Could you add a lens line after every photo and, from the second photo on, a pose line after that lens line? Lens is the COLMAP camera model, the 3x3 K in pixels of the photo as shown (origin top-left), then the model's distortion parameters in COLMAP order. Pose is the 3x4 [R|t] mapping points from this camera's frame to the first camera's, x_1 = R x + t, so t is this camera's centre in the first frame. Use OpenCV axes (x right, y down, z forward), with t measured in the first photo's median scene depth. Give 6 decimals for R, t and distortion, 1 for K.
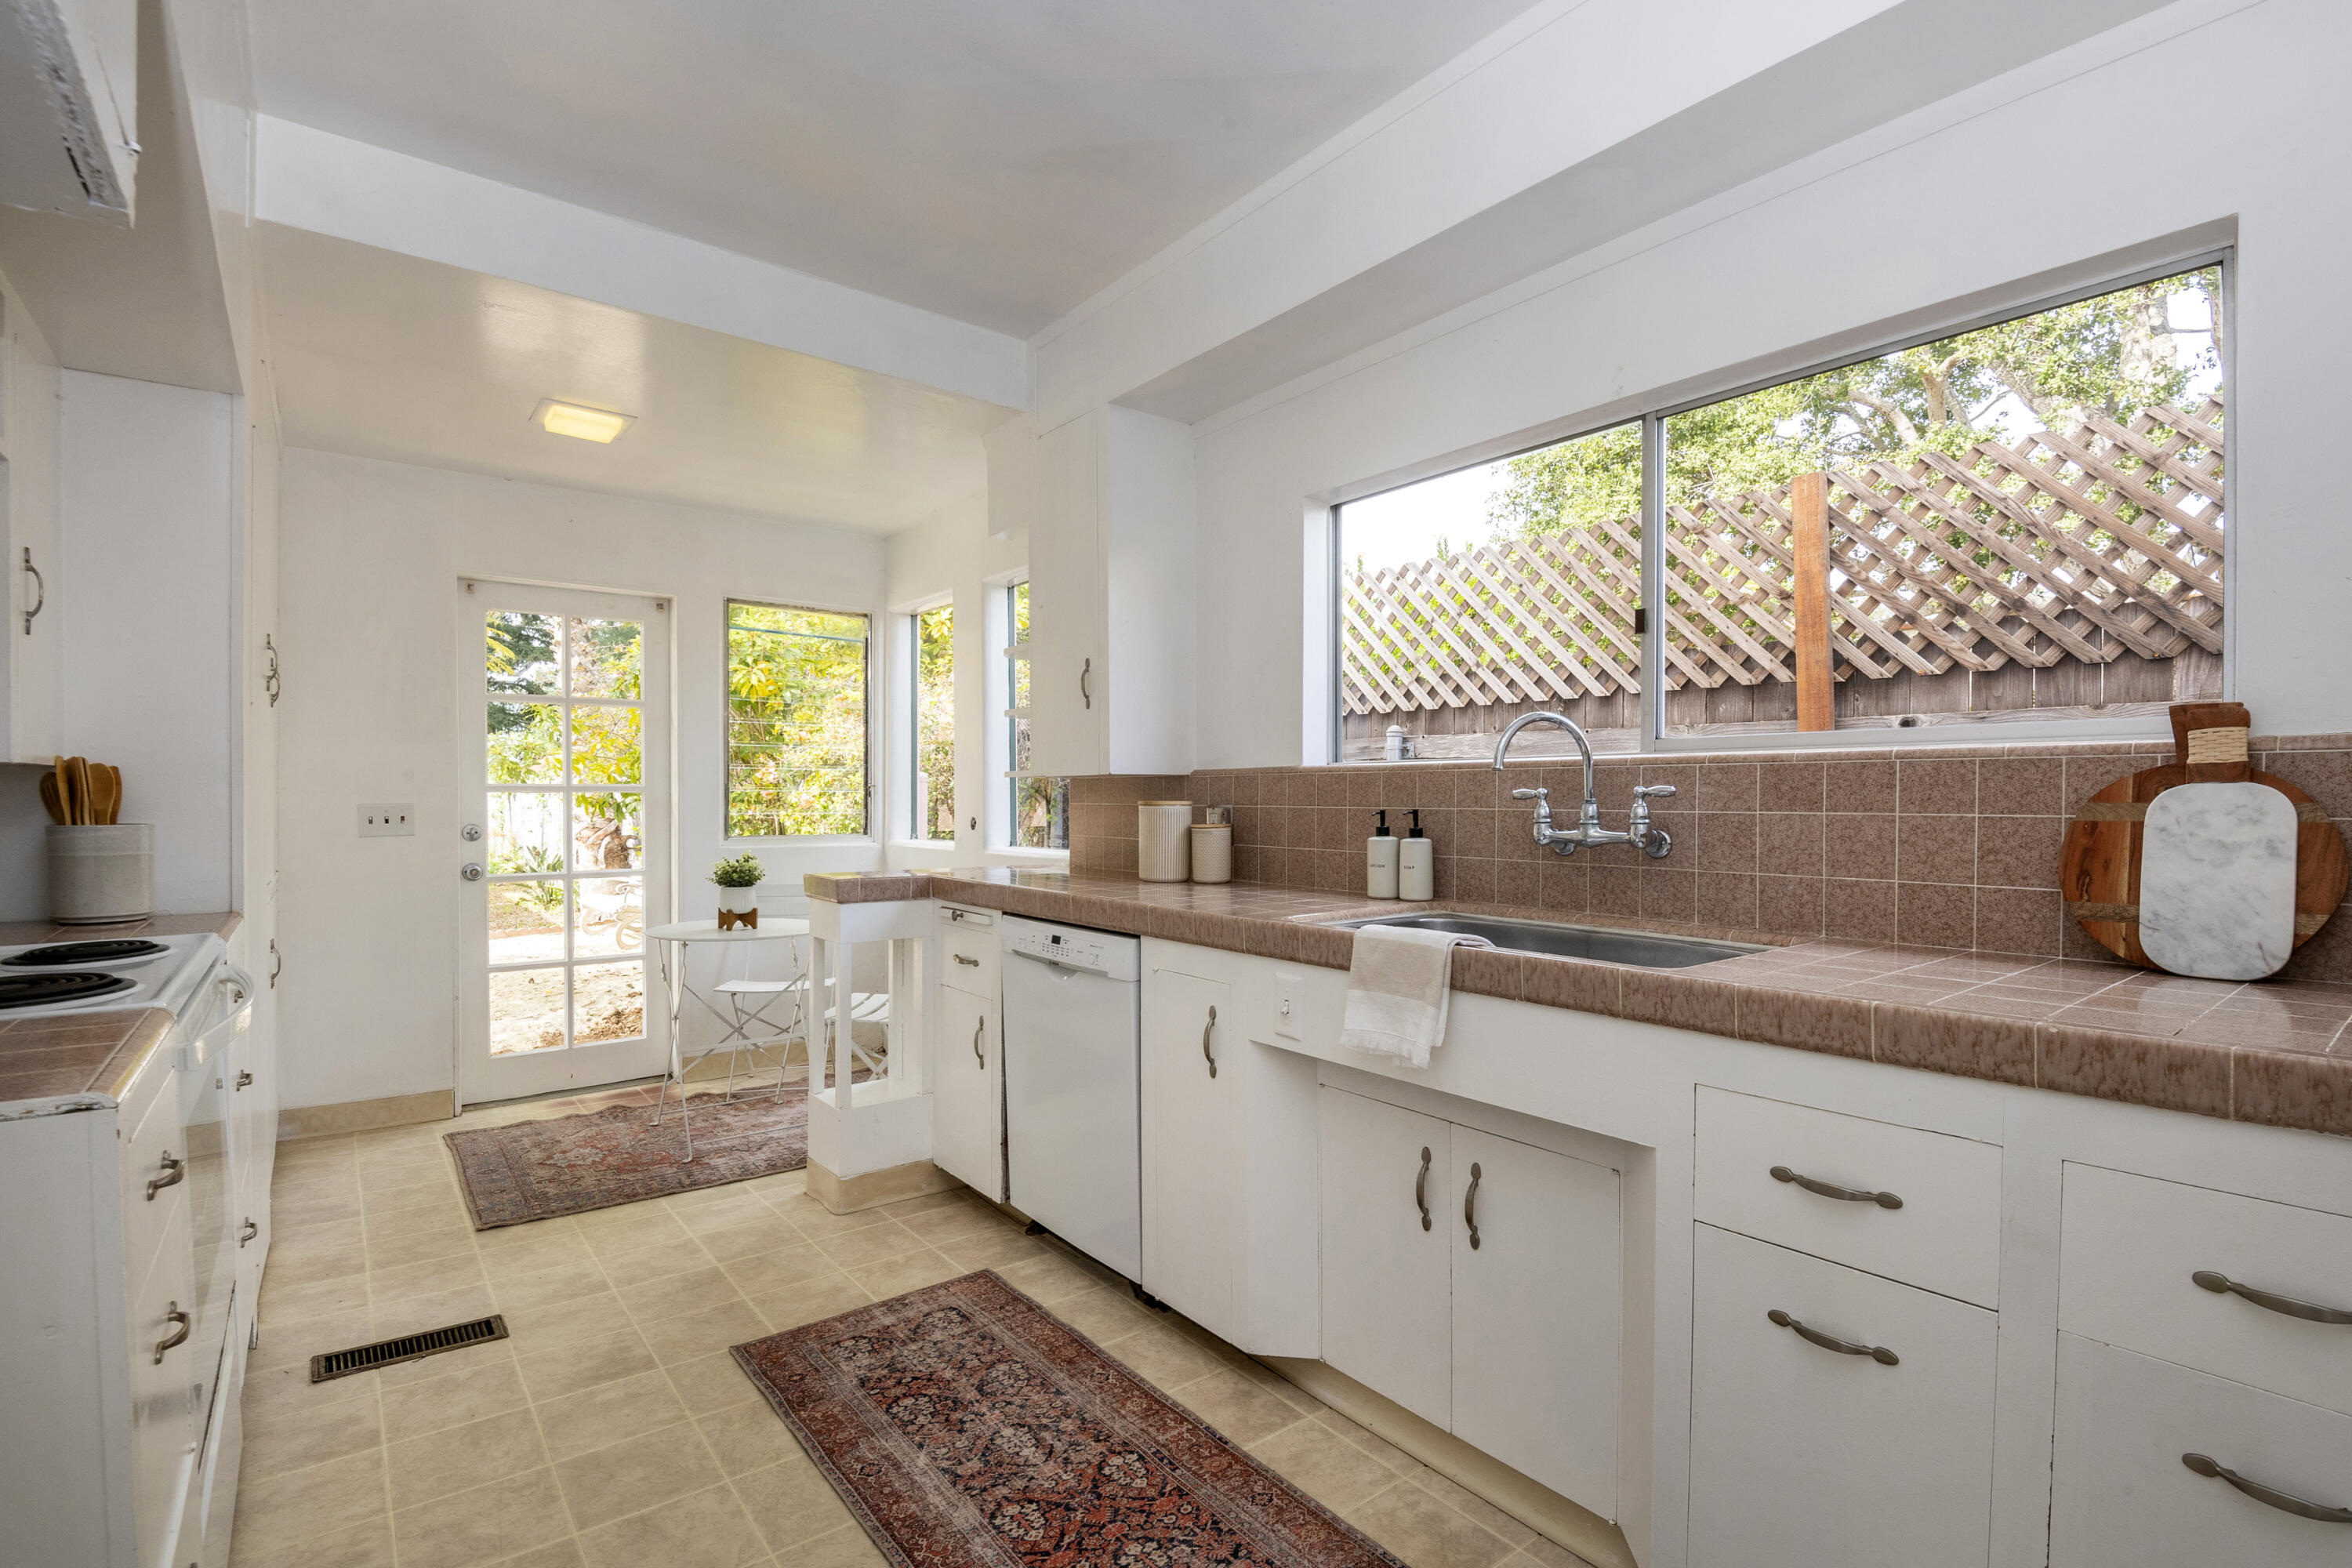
lens RADIAL K [[1080.8, 0, 1179.3], [0, 1080.8, 746.3], [0, 0, 1]] dist [0.000421, -0.000857]
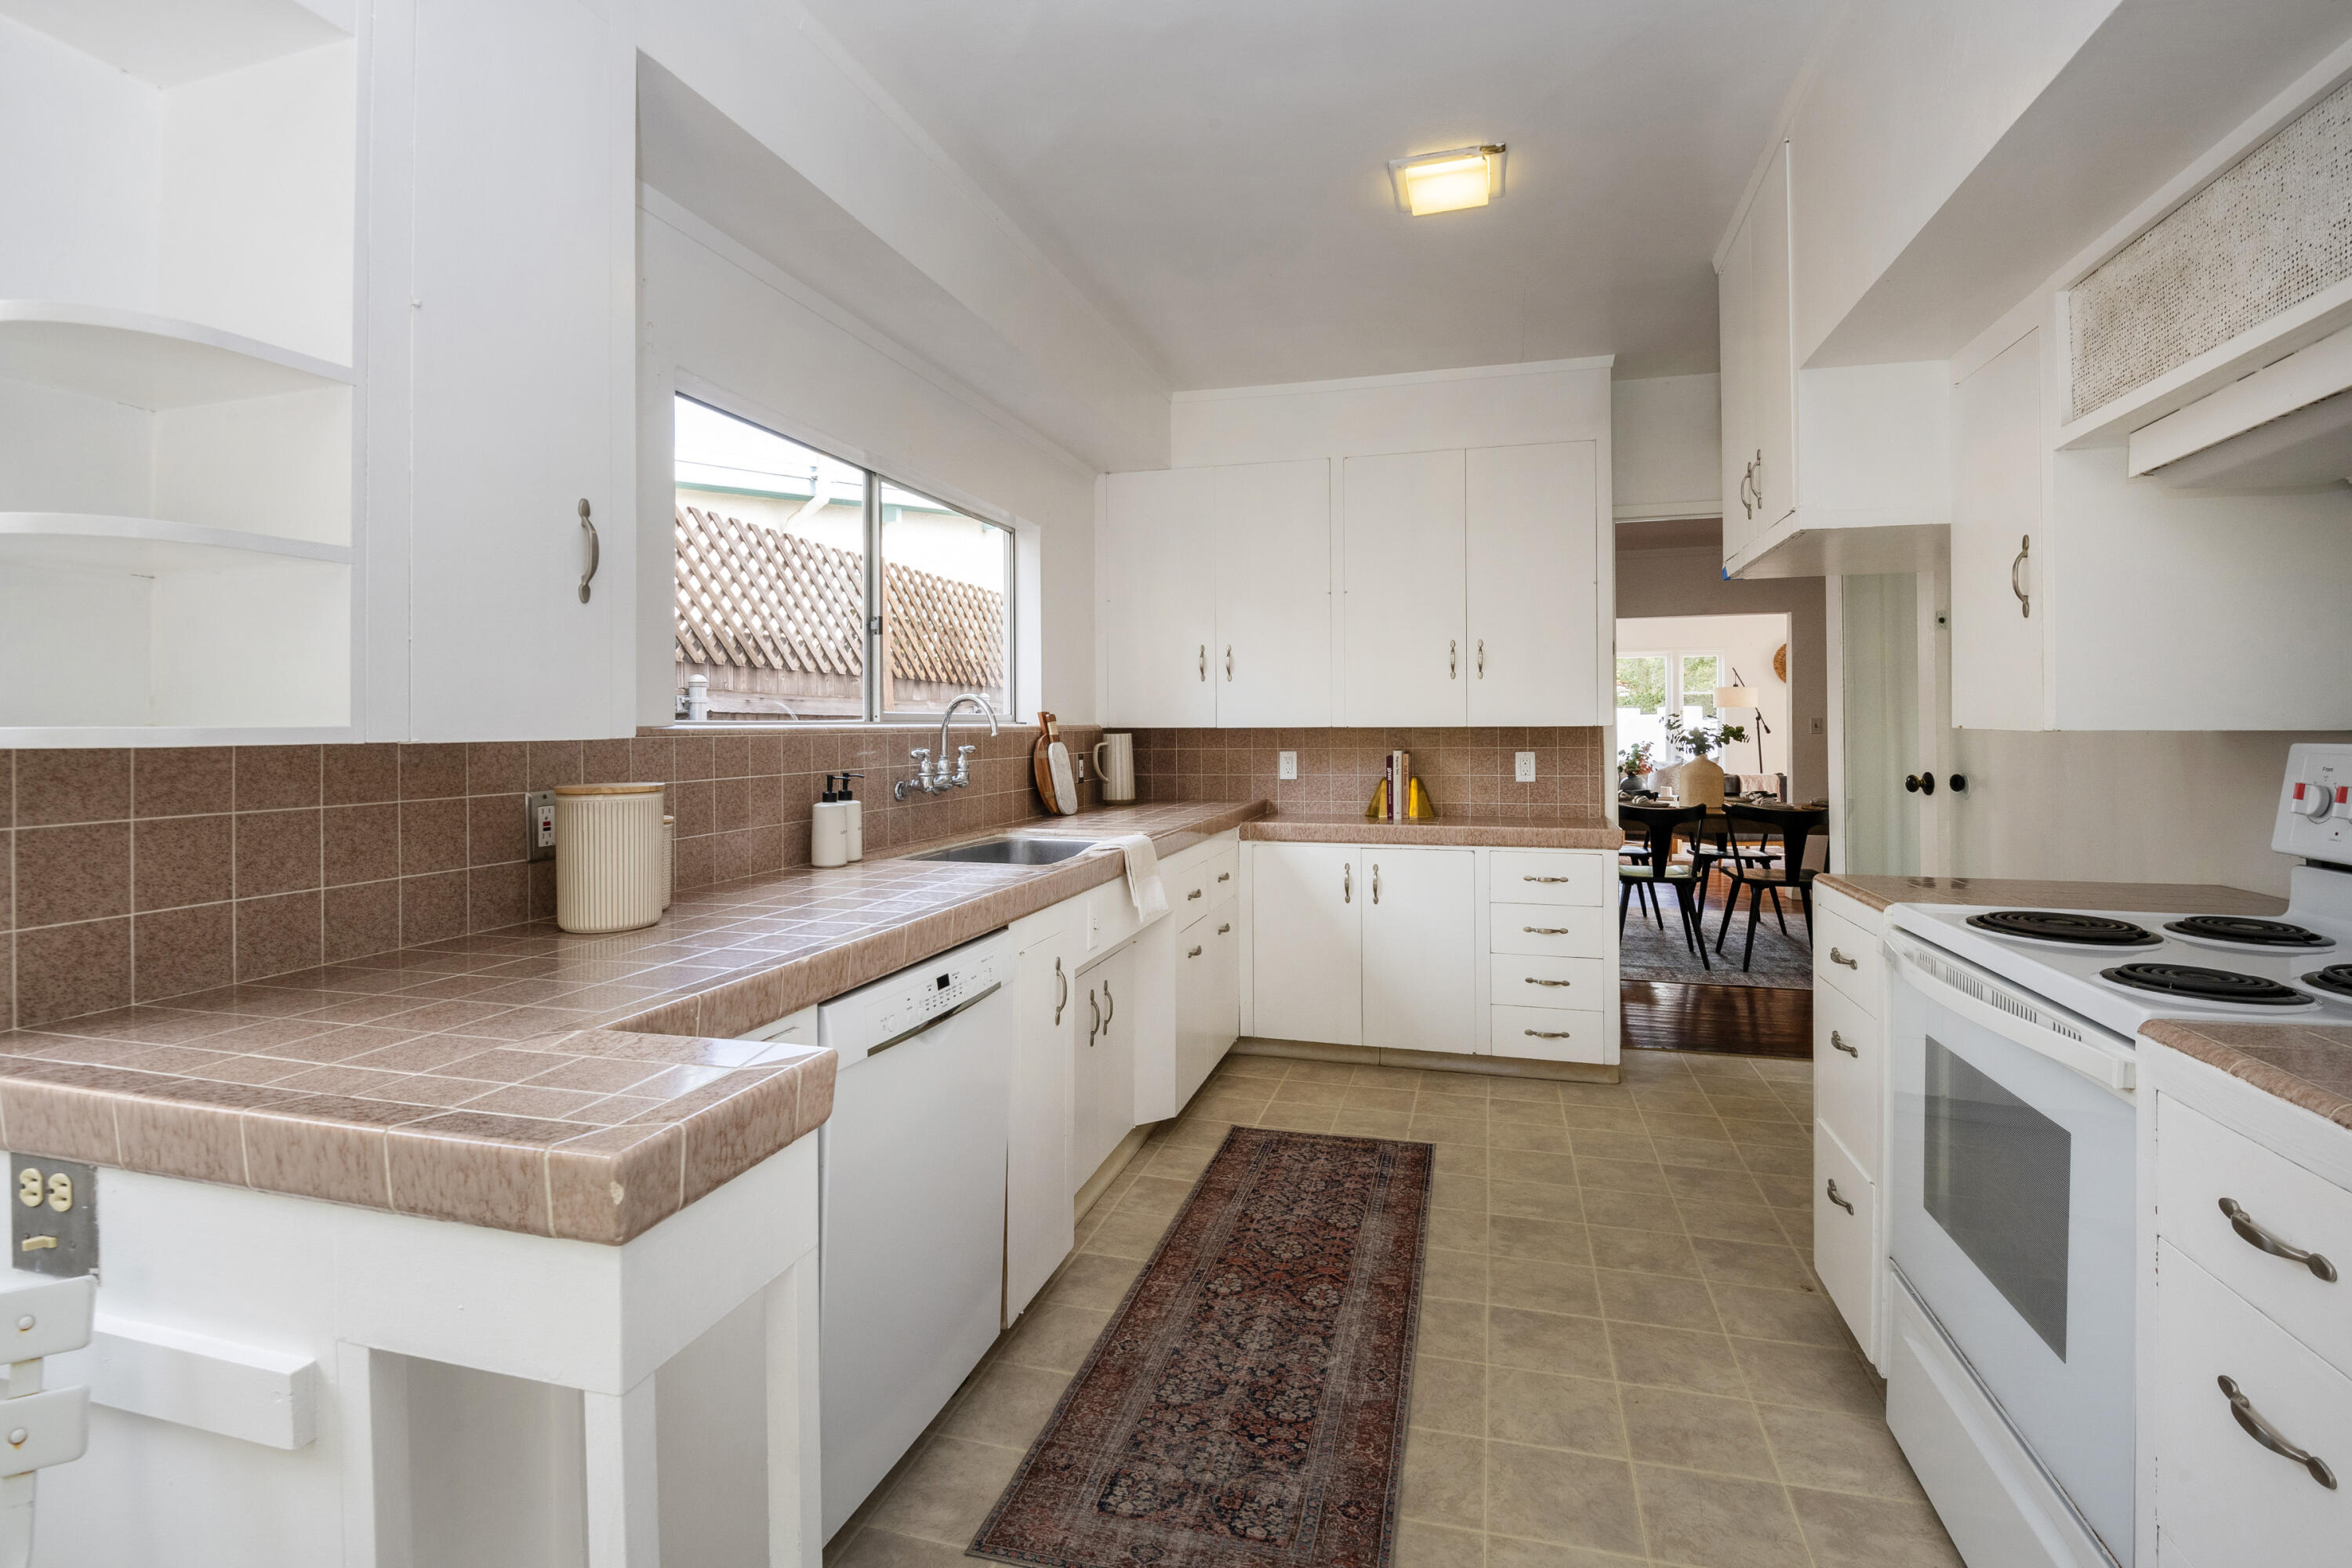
lens RADIAL K [[1080.8, 0, 1179.3], [0, 1080.8, 746.3], [0, 0, 1]] dist [0.000421, -0.000857]
pose [[-0.585966, -0.005564, 0.810317, -0.937005], [-0.028762, 0.999489, -0.013936, 0.048762], [-0.809825, -0.031472, -0.585827, 1.623593]]
